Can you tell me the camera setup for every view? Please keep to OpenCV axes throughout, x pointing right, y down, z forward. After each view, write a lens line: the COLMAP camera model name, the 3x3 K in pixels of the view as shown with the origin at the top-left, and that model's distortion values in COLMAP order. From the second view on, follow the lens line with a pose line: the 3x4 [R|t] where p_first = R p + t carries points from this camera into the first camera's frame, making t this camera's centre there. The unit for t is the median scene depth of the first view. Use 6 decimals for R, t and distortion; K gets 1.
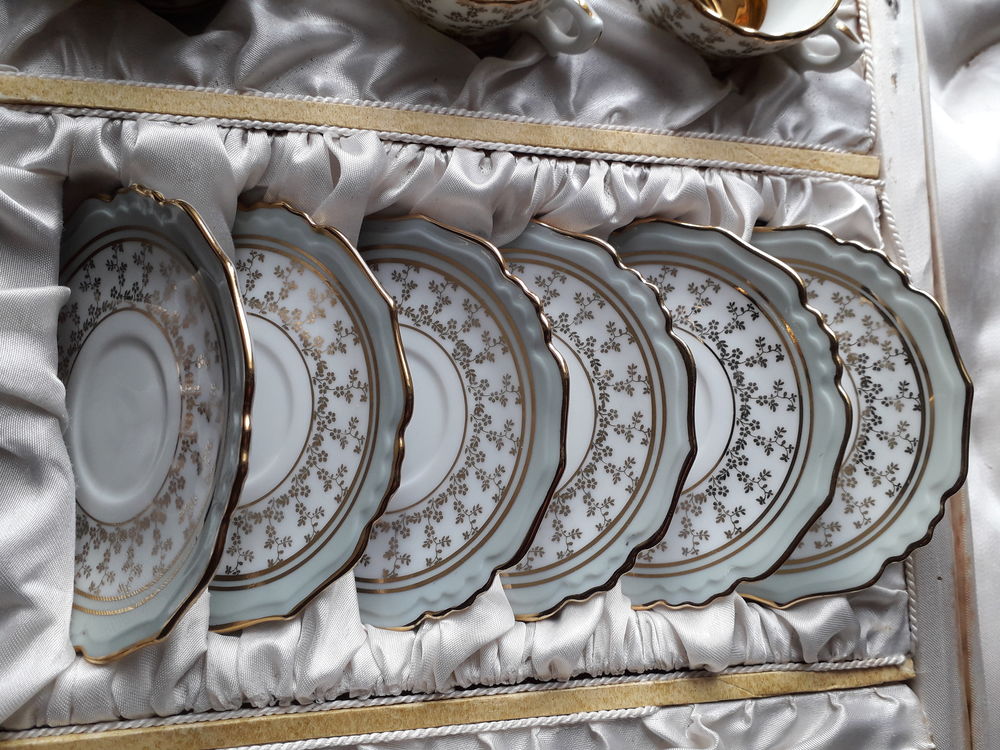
lens RADIAL K [[817.2, 0, 500.0], [0, 817.2, 375.0], [0, 0, 1]] dist [0.036101, -0.071168]
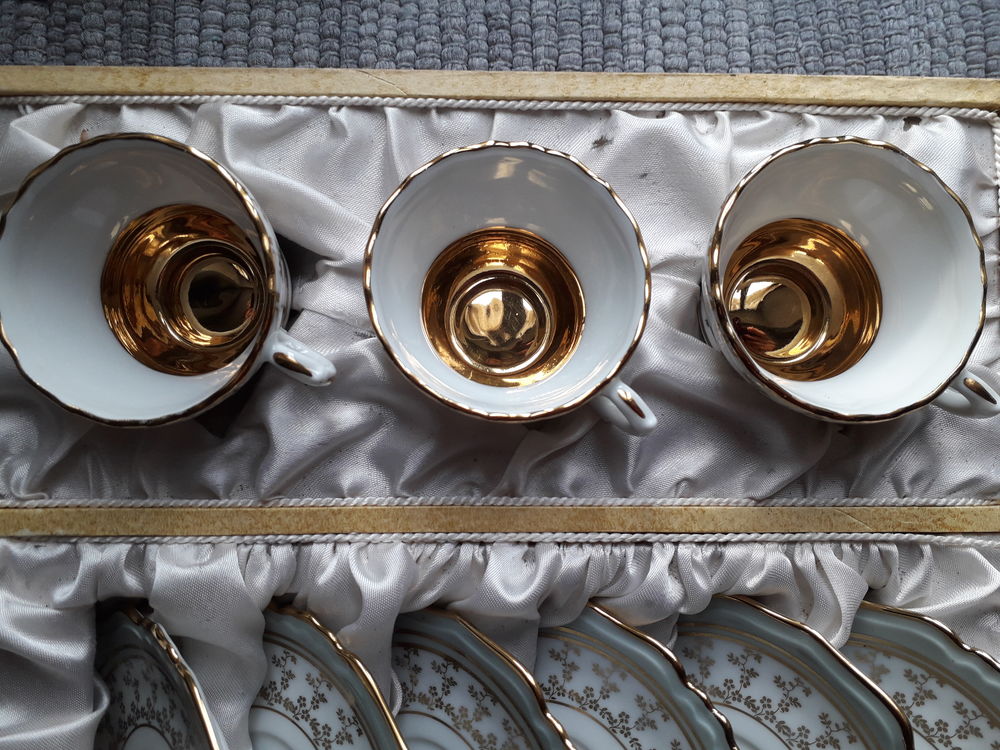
lens RADIAL K [[817.2, 0, 500.0], [0, 817.2, 375.0], [0, 0, 1]] dist [0.036101, -0.071168]
pose [[0.981321, -0.004682, -0.192322, 0.127203], [0.013699, 0.998867, 0.045584, -0.514903], [0.191891, -0.047368, 0.980272, 0.133479]]
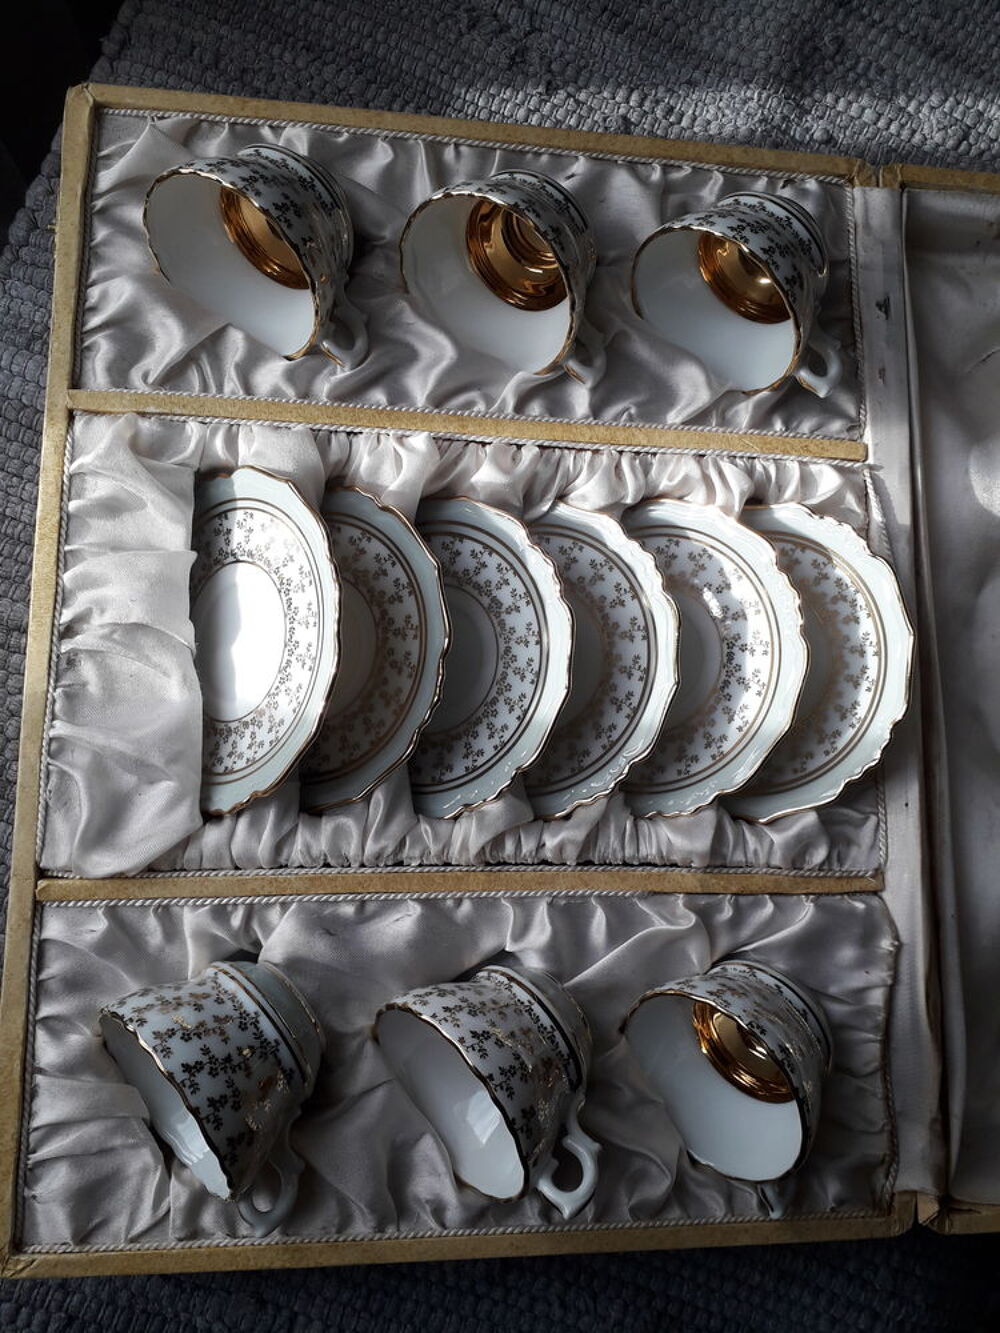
lens RADIAL K [[1053.3, 0, 500.0], [0, 1053.3, 666.5], [0, 0, 1]] dist [0.128708, -0.199379]
pose [[0.995151, 0.008271, -0.098011, 0.121015], [-0.010997, 0.999567, -0.027297, 0.110311], [0.097743, 0.028243, 0.994811, -0.615629]]
